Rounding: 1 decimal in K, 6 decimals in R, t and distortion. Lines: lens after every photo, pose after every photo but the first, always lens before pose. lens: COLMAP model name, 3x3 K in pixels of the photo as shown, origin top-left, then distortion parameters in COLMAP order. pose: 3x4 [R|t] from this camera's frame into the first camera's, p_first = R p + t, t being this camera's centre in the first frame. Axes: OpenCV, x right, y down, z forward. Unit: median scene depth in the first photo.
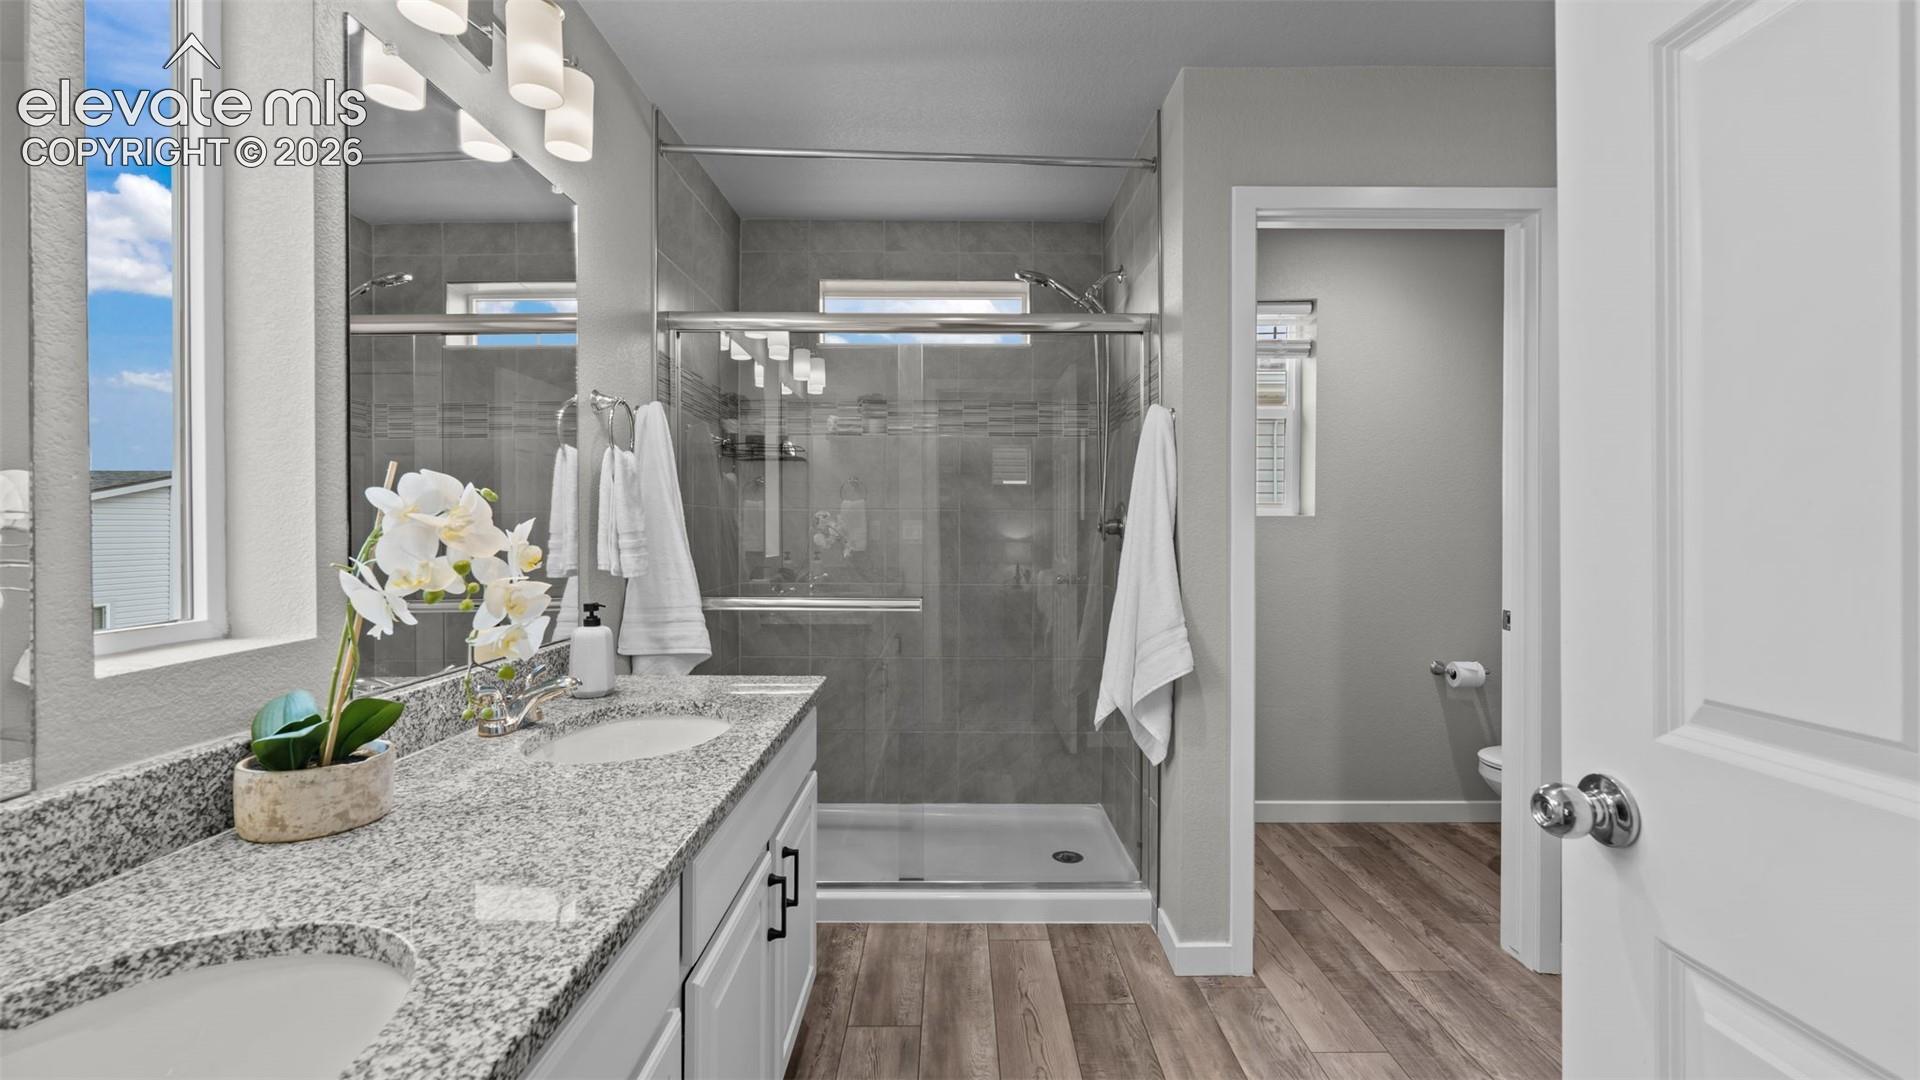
lens RADIAL K [[779.7, 0, 942.4], [0, 779.7, 533.3], [0, 0, 1]] dist [0.003578, -0.001797]
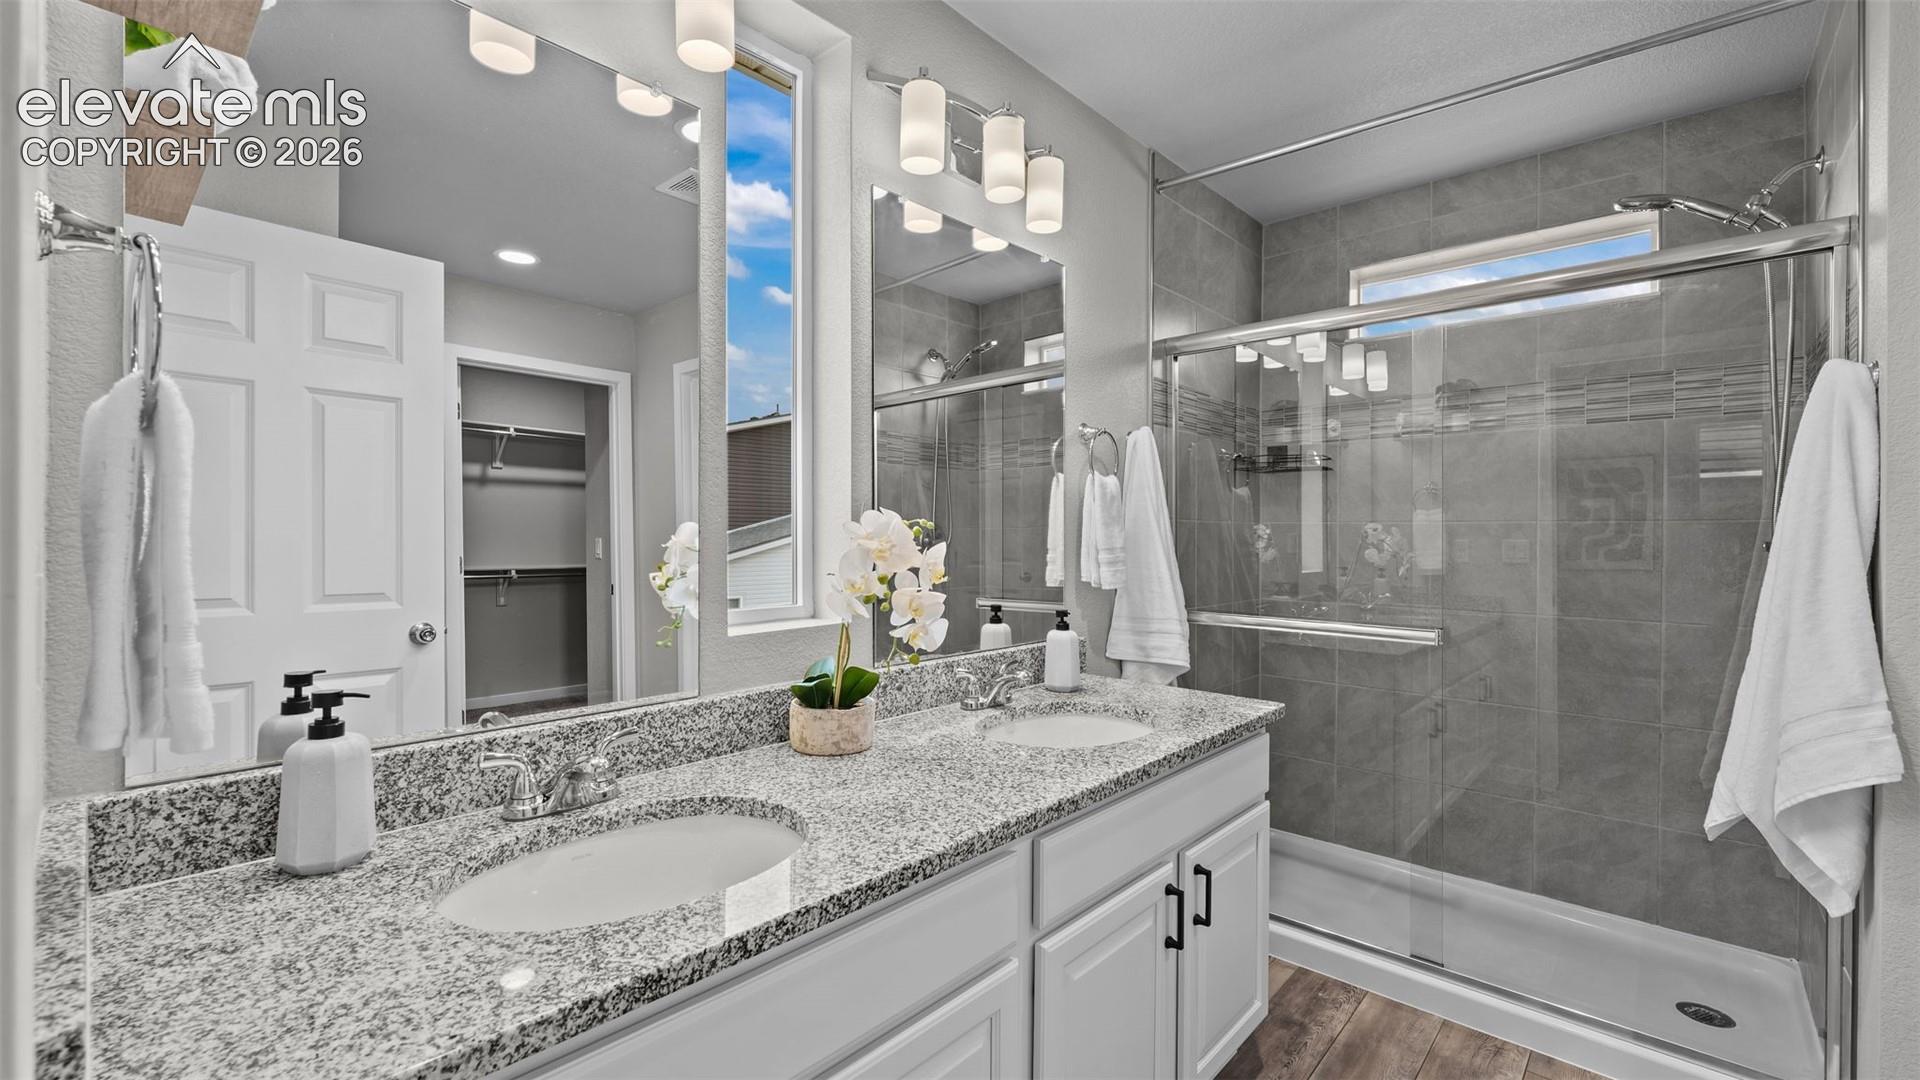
lens RADIAL K [[779.7, 0, 946.8], [0, 779.7, 540.5], [0, 0, 1]] dist [0.003578, -0.001797]
pose [[0.737884, 0.003757, -0.674917, 0.164642], [-0.005279, 0.999986, -0.000205, -0.010363], [0.674907, 0.003714, 0.737894, 0.023493]]
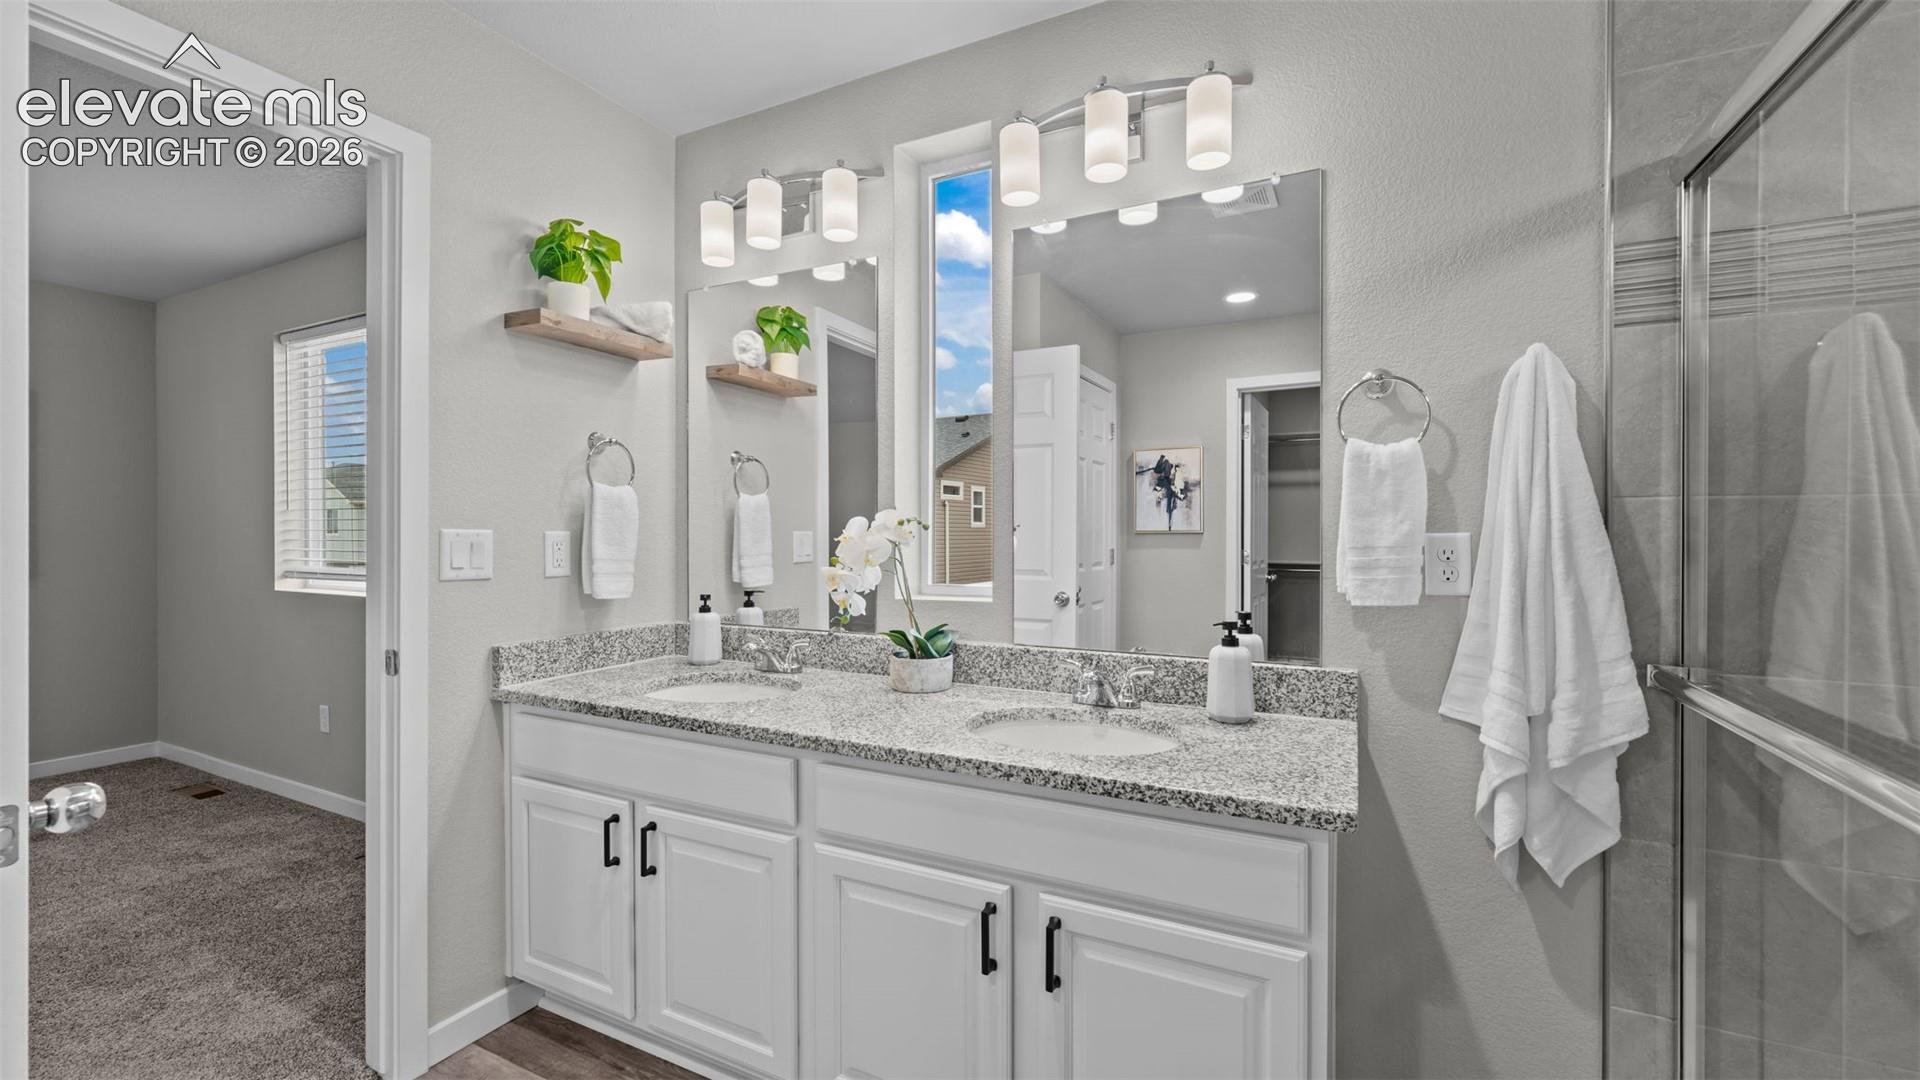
lens RADIAL K [[779.7, 0, 974.6], [0, 779.7, 538.2], [0, 0, 1]] dist [0.003578, -0.001797]
pose [[-0.440307, 0.003958, -0.897838, 0.411995], [-0.004793, 0.999966, 0.006759, -0.011140], [0.897834, 0.007279, -0.440273, 0.891887]]
